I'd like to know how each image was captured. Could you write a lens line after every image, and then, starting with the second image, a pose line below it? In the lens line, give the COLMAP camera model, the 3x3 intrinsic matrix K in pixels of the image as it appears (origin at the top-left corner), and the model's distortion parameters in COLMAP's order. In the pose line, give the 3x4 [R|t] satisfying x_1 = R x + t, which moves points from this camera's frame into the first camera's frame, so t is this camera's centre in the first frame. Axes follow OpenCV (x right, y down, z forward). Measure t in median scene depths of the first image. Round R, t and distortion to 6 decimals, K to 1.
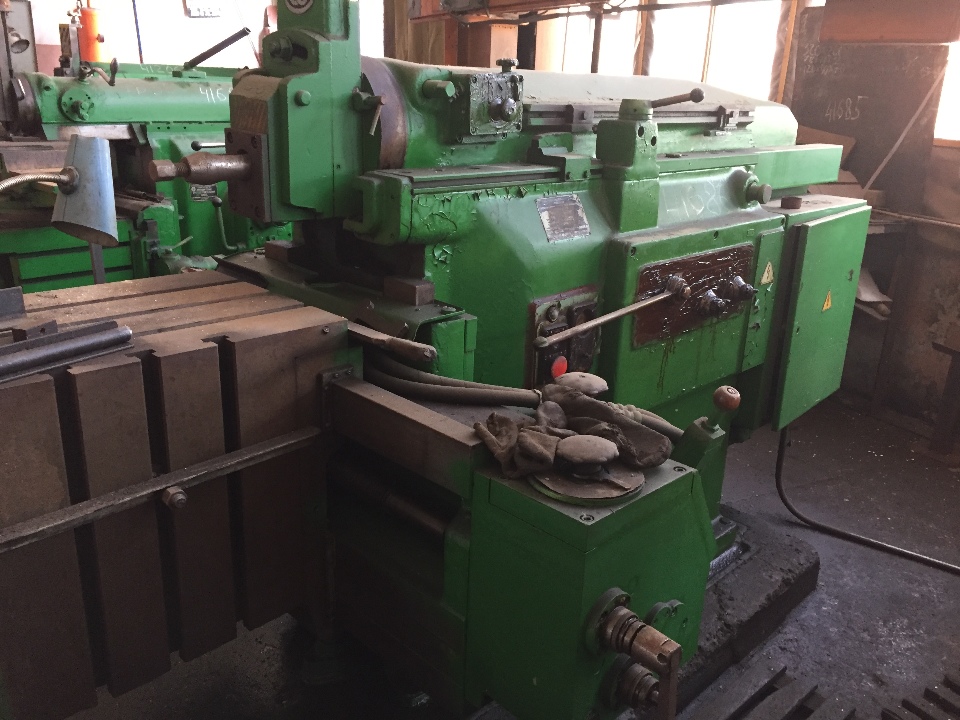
lens RADIAL K [[825.0, 0, 480.0], [0, 825.0, 360.0], [0, 0, 1]] dist [0.091898, -0.127188]
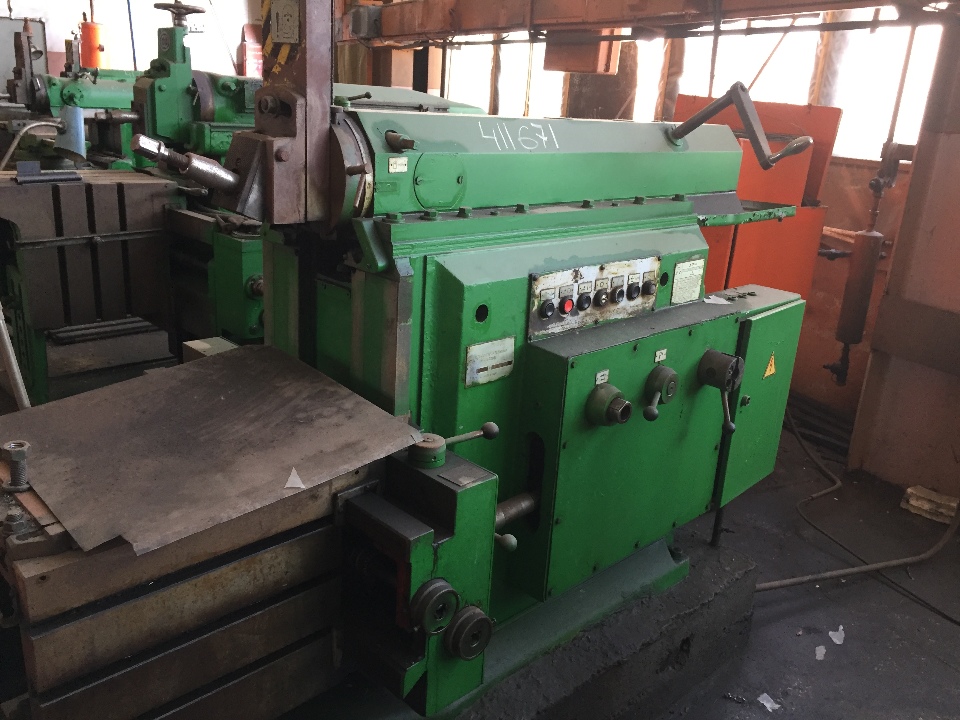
lens RADIAL K [[825.0, 0, 480.0], [0, 825.0, 360.0], [0, 0, 1]] dist [0.091898, -0.127188]
pose [[0.999634, 0.027044, -0.000147, 0.432074], [-0.027043, 0.999518, -0.015278, 0.283667], [-0.000266, 0.015276, 0.999883, -0.824190]]
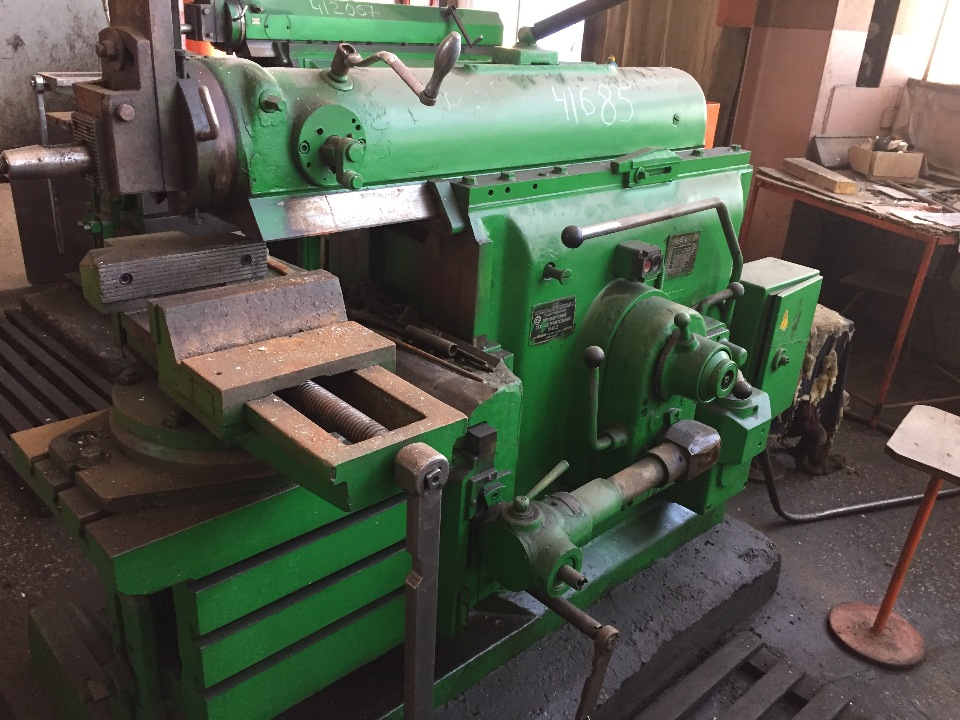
lens RADIAL K [[825.0, 0, 480.0], [0, 825.0, 360.0], [0, 0, 1]] dist [0.091898, -0.127188]
pose [[0.996152, 0.063138, -0.060782, -0.534152], [-0.058077, 0.994963, 0.081704, -0.336501], [0.065634, -0.077859, 0.994802, 0.847921]]
